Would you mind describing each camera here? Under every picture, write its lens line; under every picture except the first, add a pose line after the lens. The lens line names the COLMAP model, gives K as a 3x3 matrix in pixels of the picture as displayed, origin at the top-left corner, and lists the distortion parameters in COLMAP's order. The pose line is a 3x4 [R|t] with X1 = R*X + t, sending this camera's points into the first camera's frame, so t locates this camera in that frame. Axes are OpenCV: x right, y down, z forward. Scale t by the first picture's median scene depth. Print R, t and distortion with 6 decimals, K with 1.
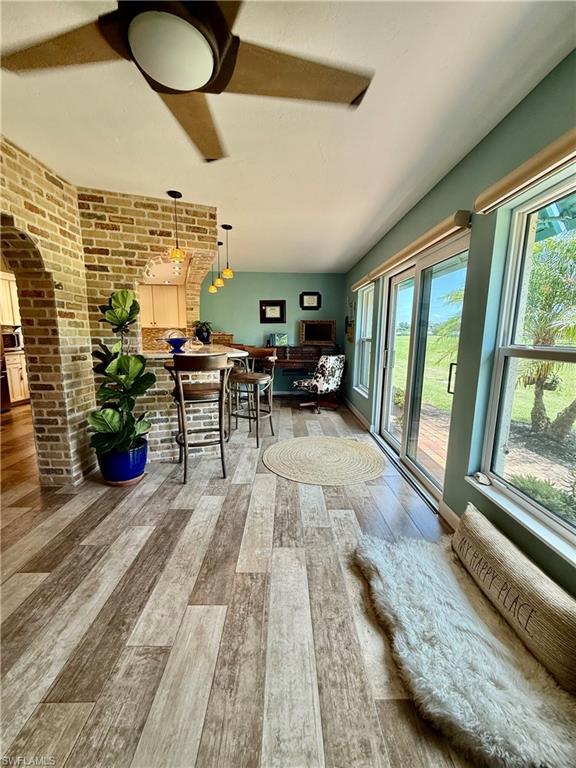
lens RADIAL K [[305.9, 0, 289.0], [0, 305.9, 382.5], [0, 0, 1]] dist [0.000242, 0.000130]
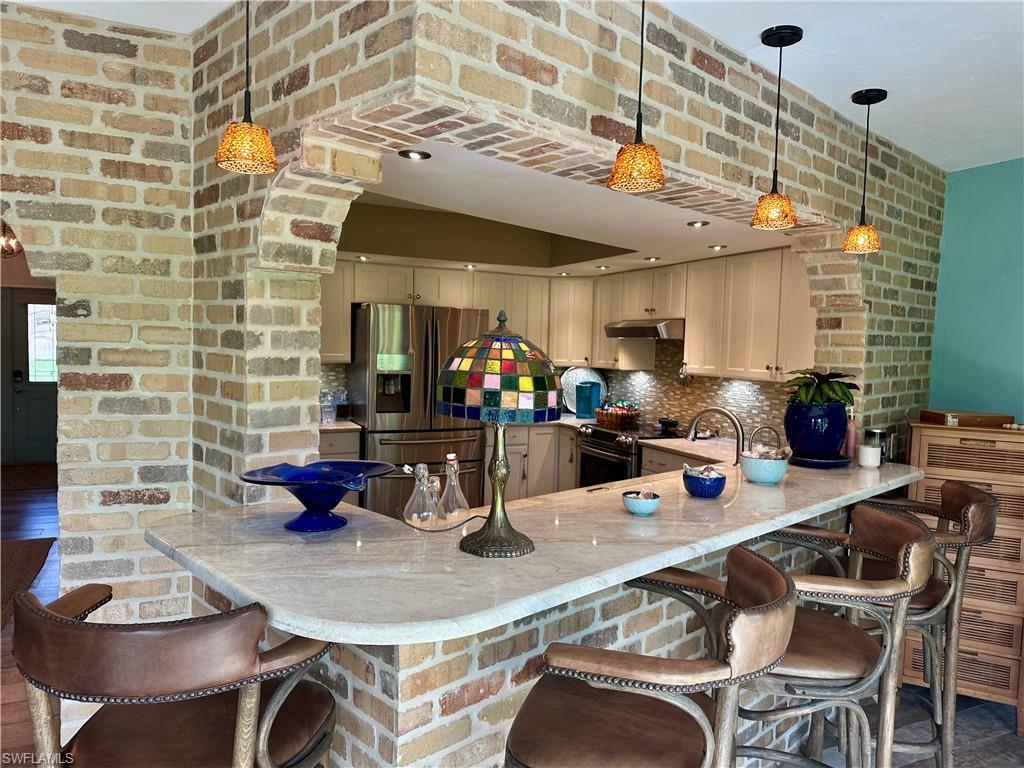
lens RADIAL K [[716.9, 0, 515.8], [0, 716.9, 384.1], [0, 0, 1]] dist [0.044480, -0.052799]
pose [[0.406839, 0.049682, -0.912148, 0.274690], [-0.163098, 0.986427, -0.019018, -0.274396], [0.898822, 0.156507, 0.409420, 1.058911]]
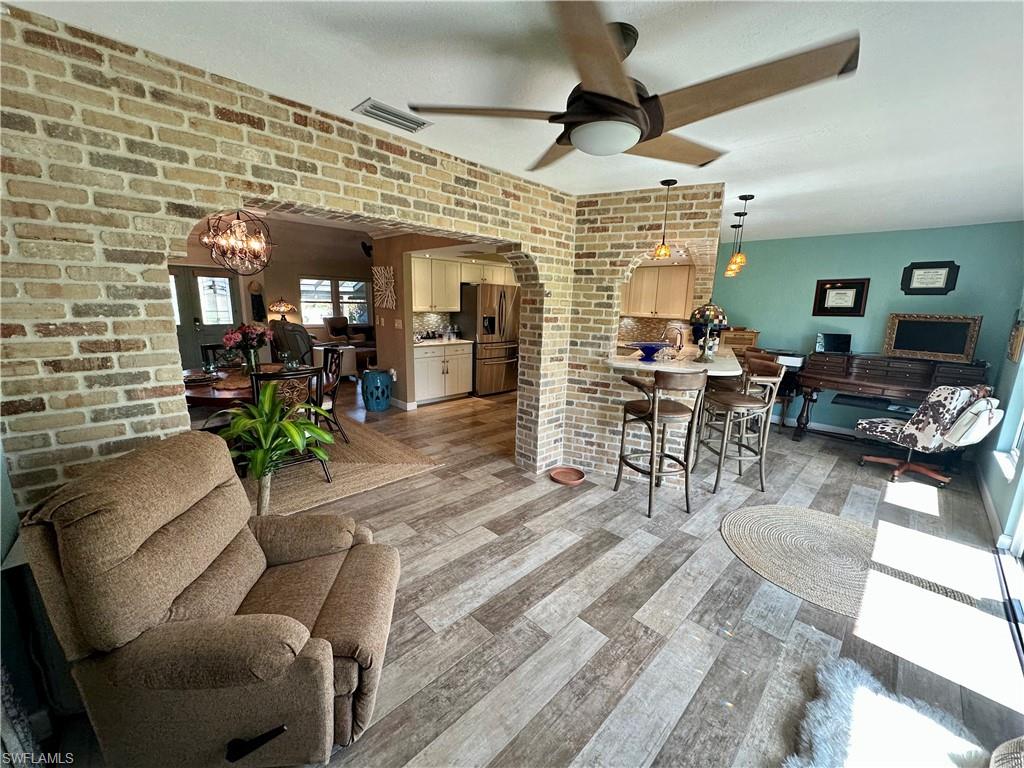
lens RADIAL K [[408.1, 0, 512.7], [0, 408.1, 384.6], [0, 0, 1]] dist [-0.004050, 0.000417]
pose [[0.694259, 0.149462, -0.704035, 0.225680], [-0.131210, 0.988091, 0.080377, -0.088367], [0.707664, 0.036574, 0.705602, -0.108591]]
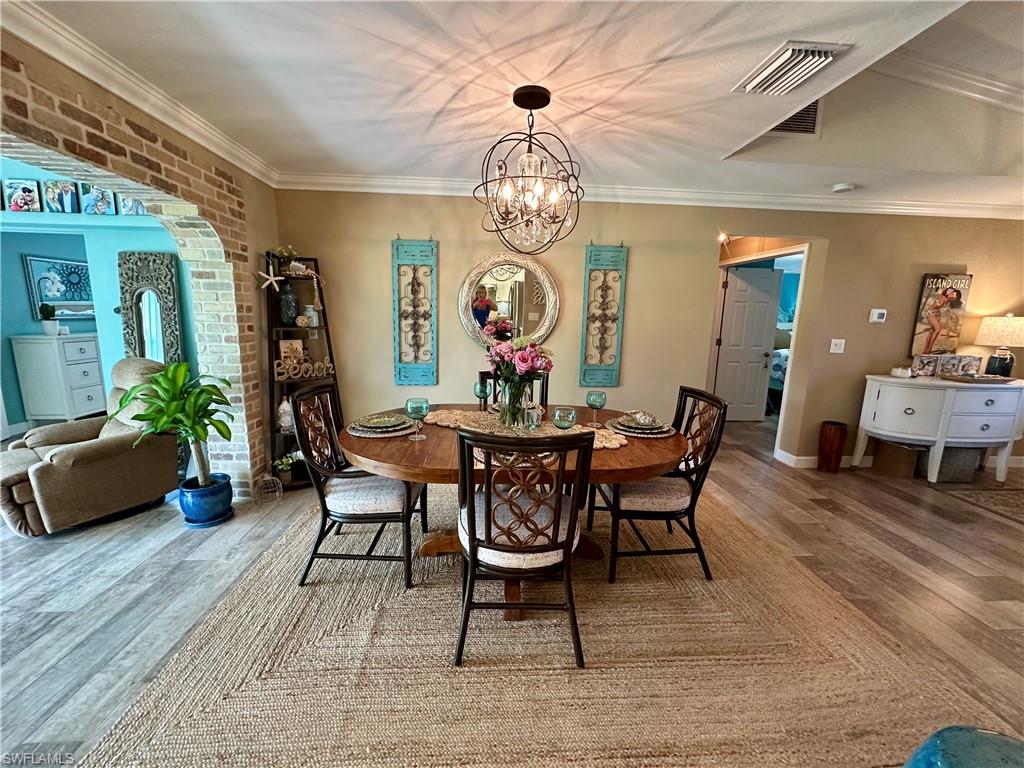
lens RADIAL K [[408.1, 0, 512.7], [0, 408.1, 384.6], [0, 0, 1]] dist [-0.004050, 0.000417]
pose [[-0.998050, -0.028387, -0.055598, -1.480051], [-0.044899, 0.945197, 0.323400, -0.248287], [0.043371, 0.325265, -0.944628, 1.101517]]
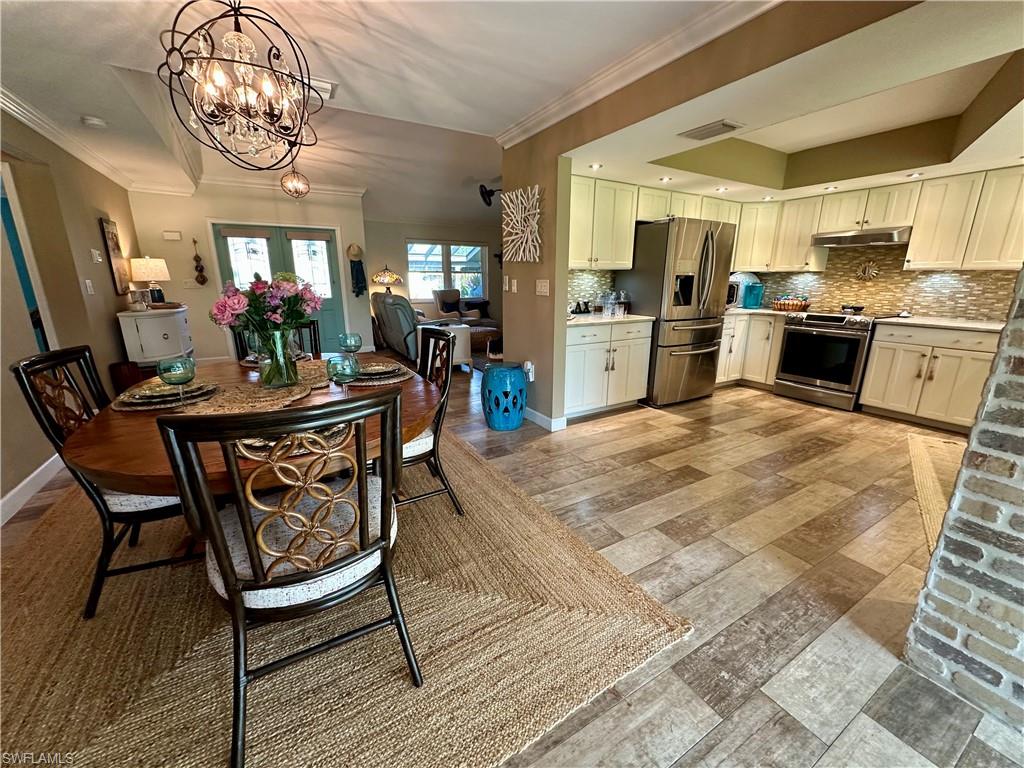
lens RADIAL K [[408.1, 0, 512.7], [0, 408.1, 384.6], [0, 0, 1]] dist [-0.004050, 0.000417]
pose [[0.495018, 0.208125, -0.843588, -0.693135], [-0.132855, 0.977602, 0.163229, -0.048864], [0.858666, 0.031273, 0.511581, 0.259155]]
